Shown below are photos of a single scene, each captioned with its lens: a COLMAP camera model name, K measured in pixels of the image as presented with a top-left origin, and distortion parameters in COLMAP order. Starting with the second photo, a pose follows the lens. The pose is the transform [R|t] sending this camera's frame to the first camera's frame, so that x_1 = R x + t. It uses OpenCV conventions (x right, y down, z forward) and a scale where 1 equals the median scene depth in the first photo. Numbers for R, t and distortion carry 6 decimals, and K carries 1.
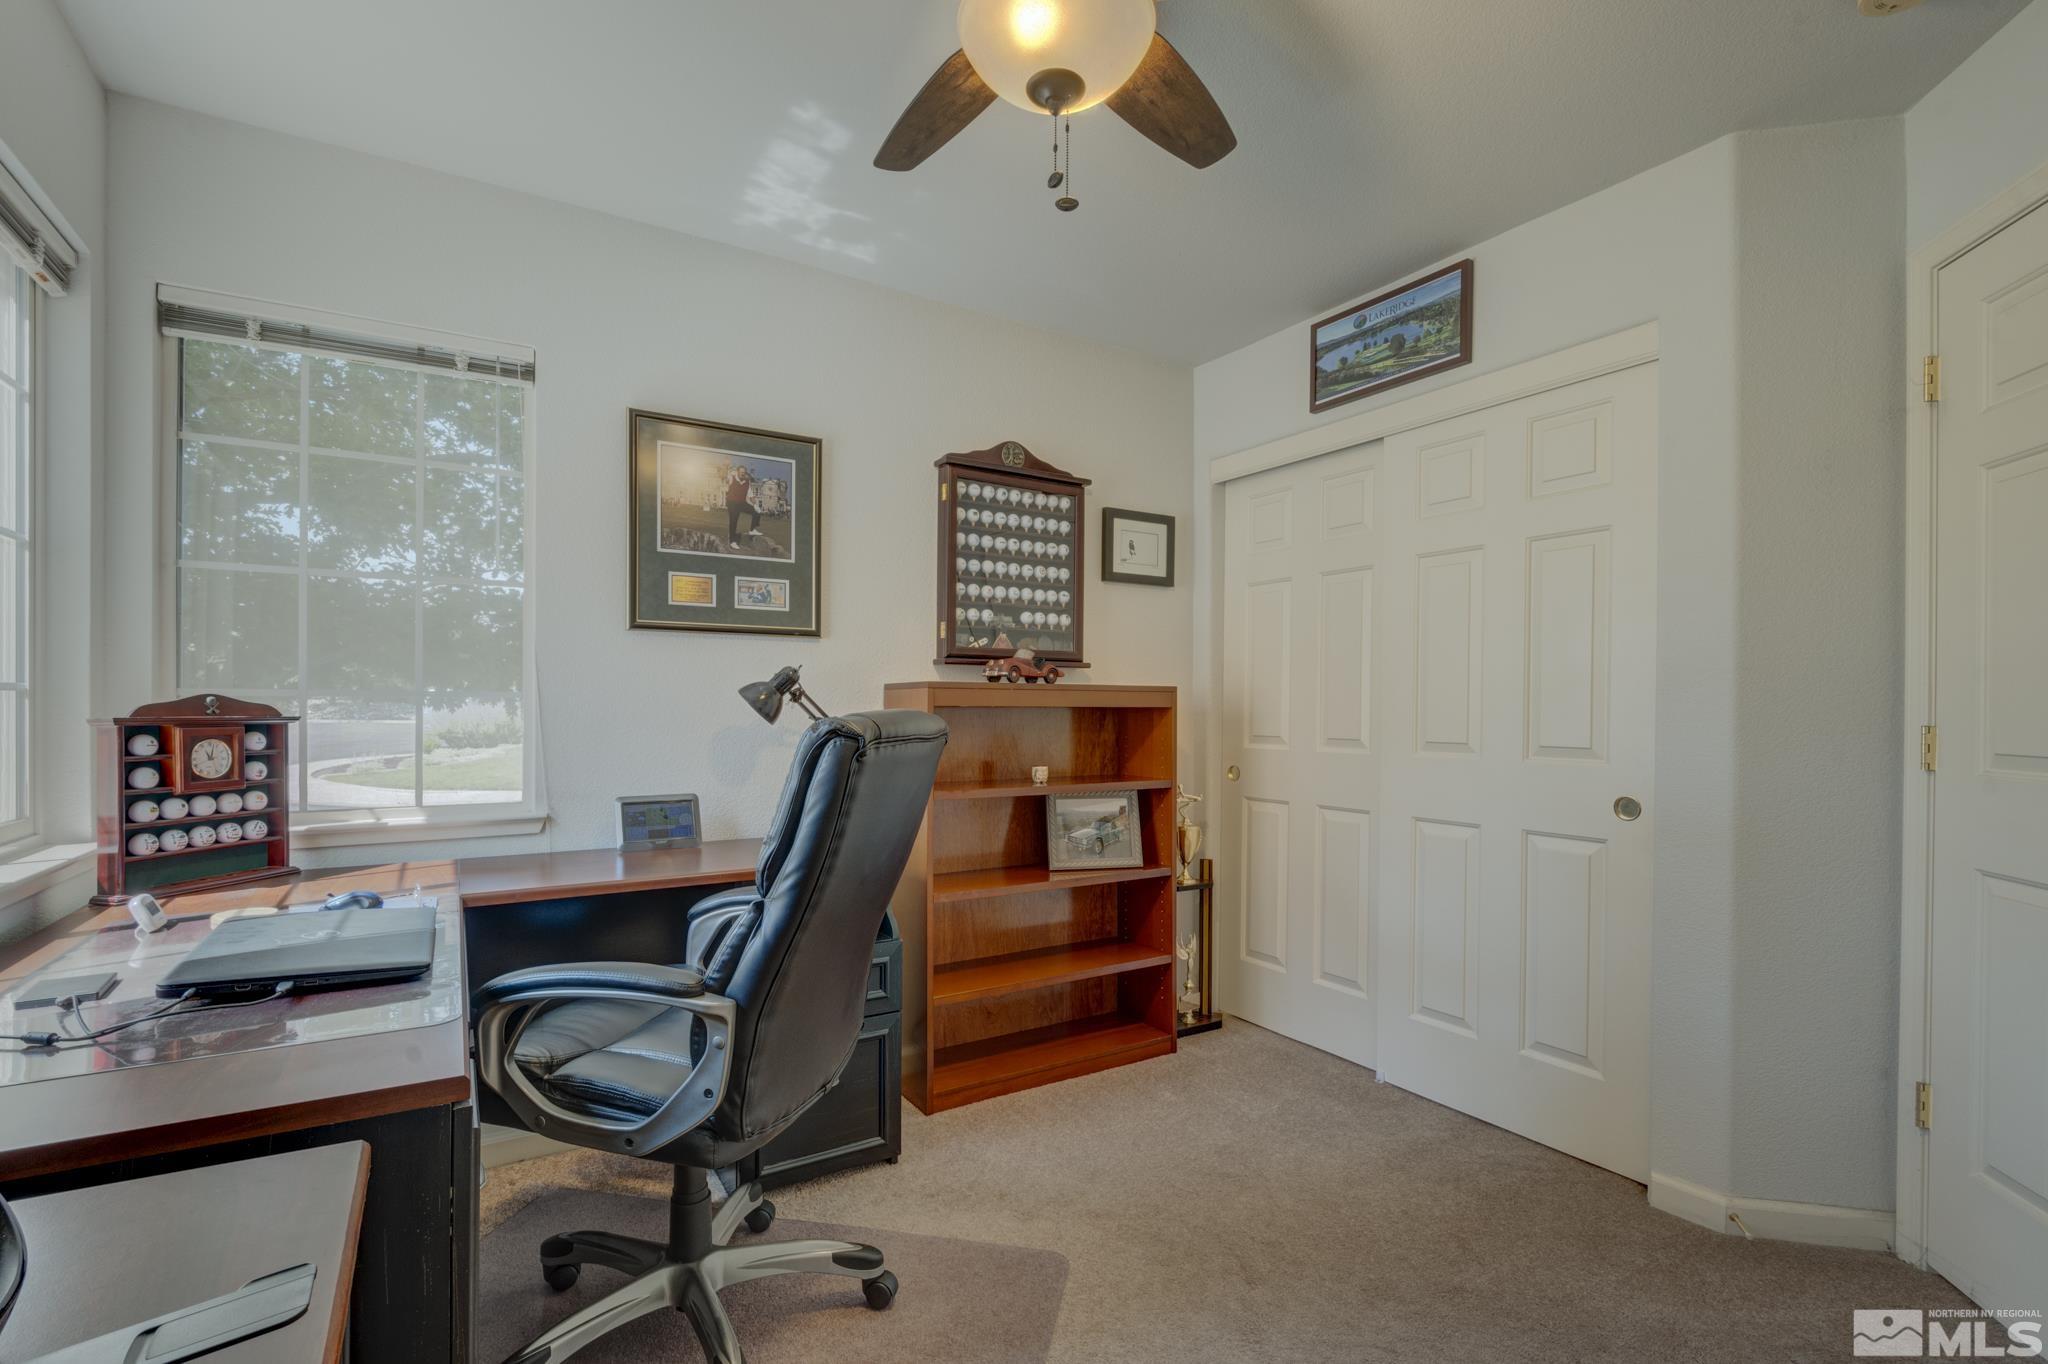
lens RADIAL K [[929.6, 0, 1027.7], [0, 929.6, 704.0], [0, 0, 1]] dist [0.000413, -0.000111]
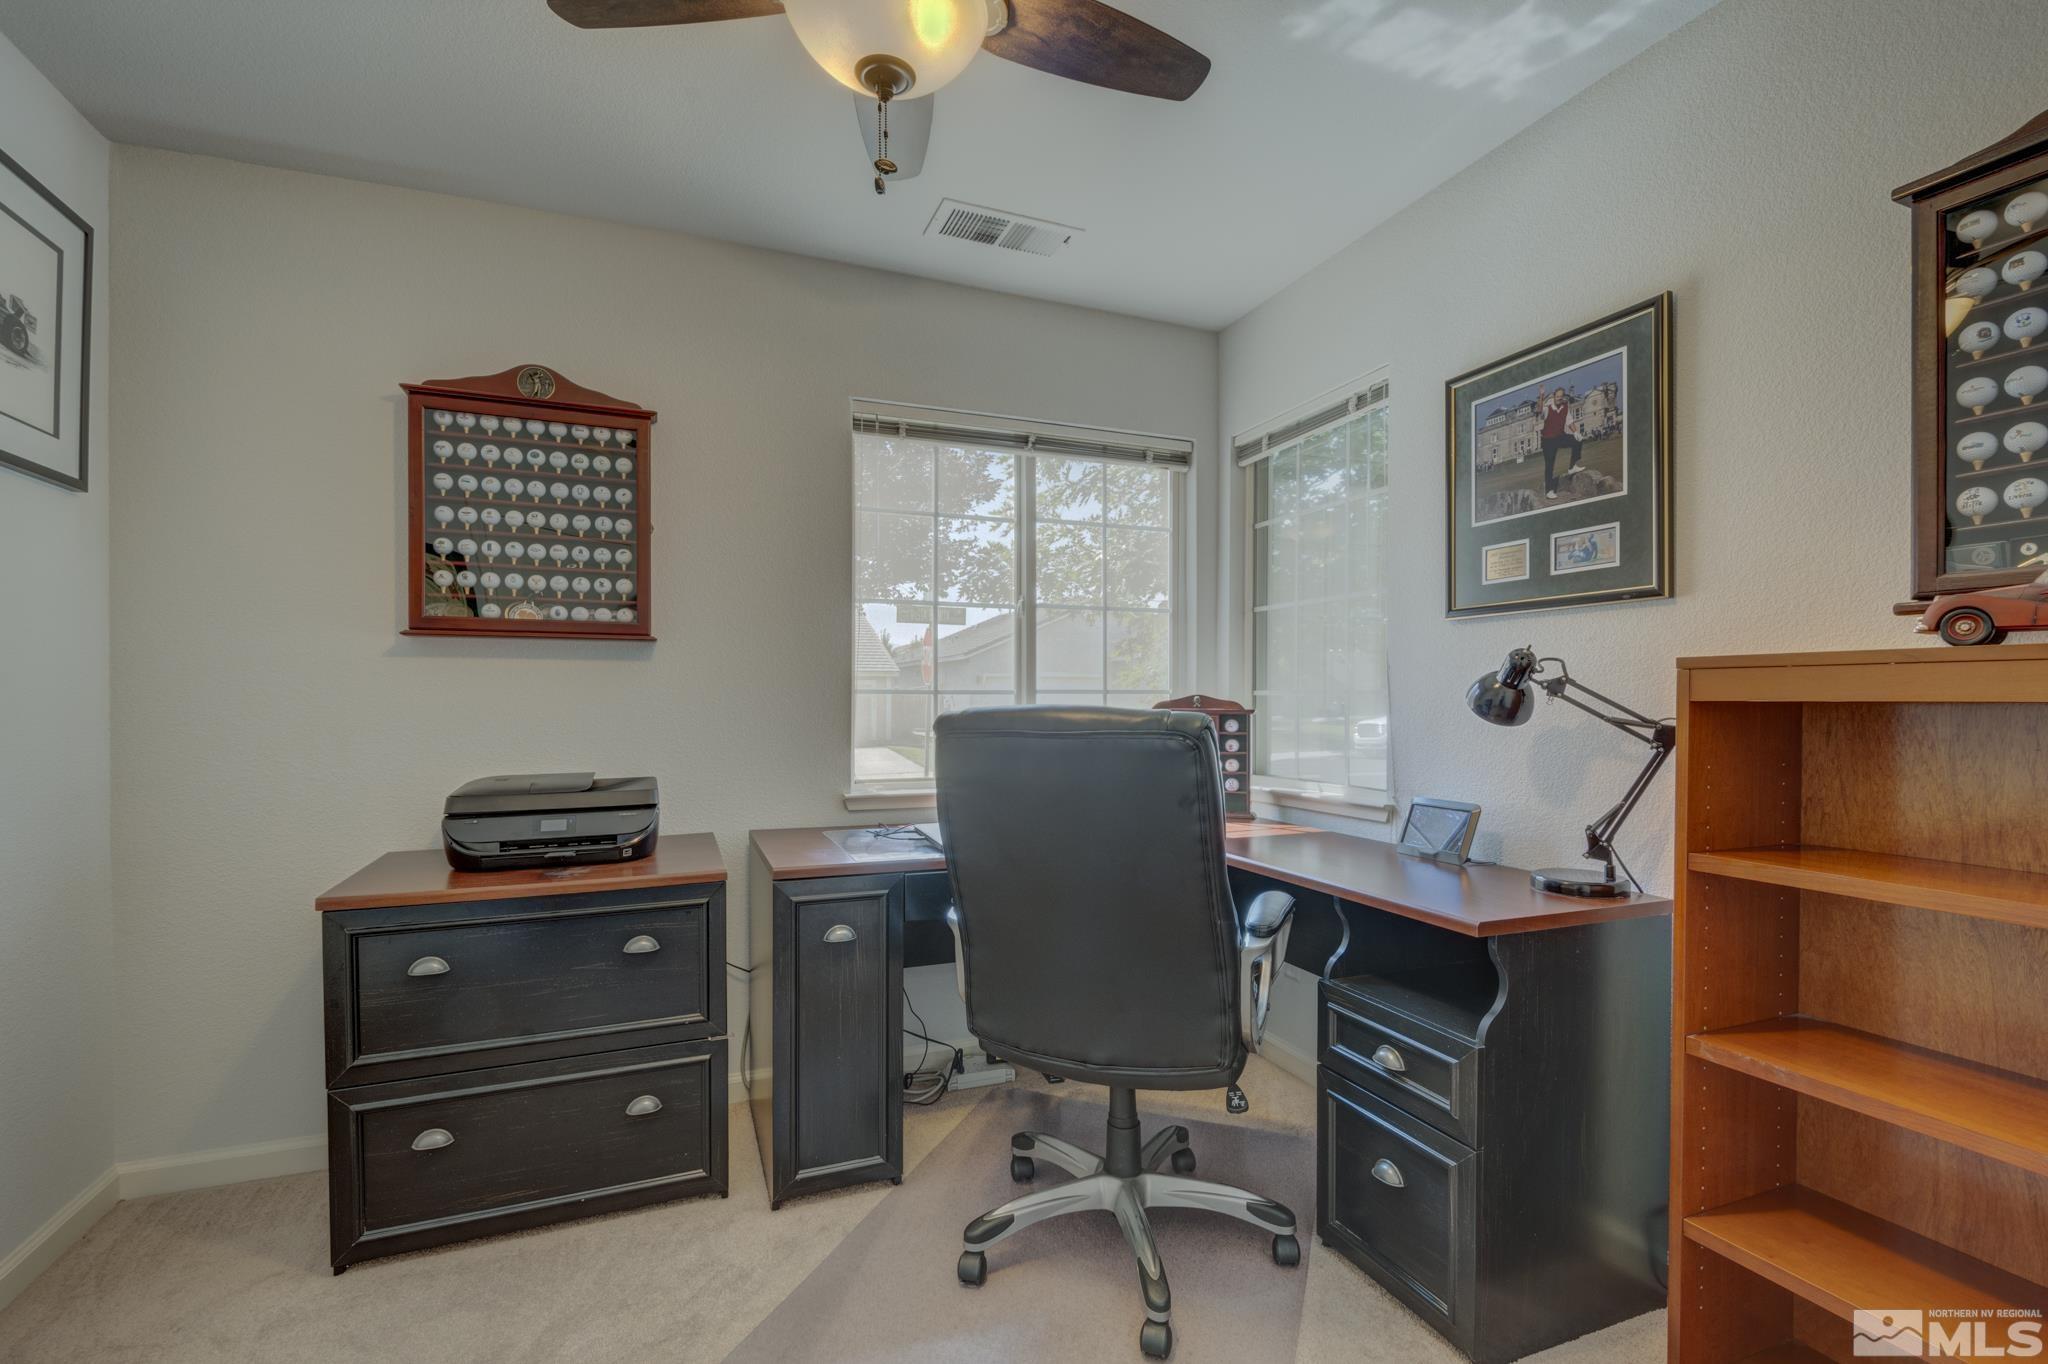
lens RADIAL K [[910.4, 0, 1024.0], [0, 910.4, 682.0], [0, 0, 1]] dist [-0.000716, -0.000260]
pose [[-0.163031, -0.022988, -0.986353, 0.501990], [0.000608, 0.999726, -0.023400, 0.003331], [0.986621, -0.004415, -0.162972, 0.688927]]
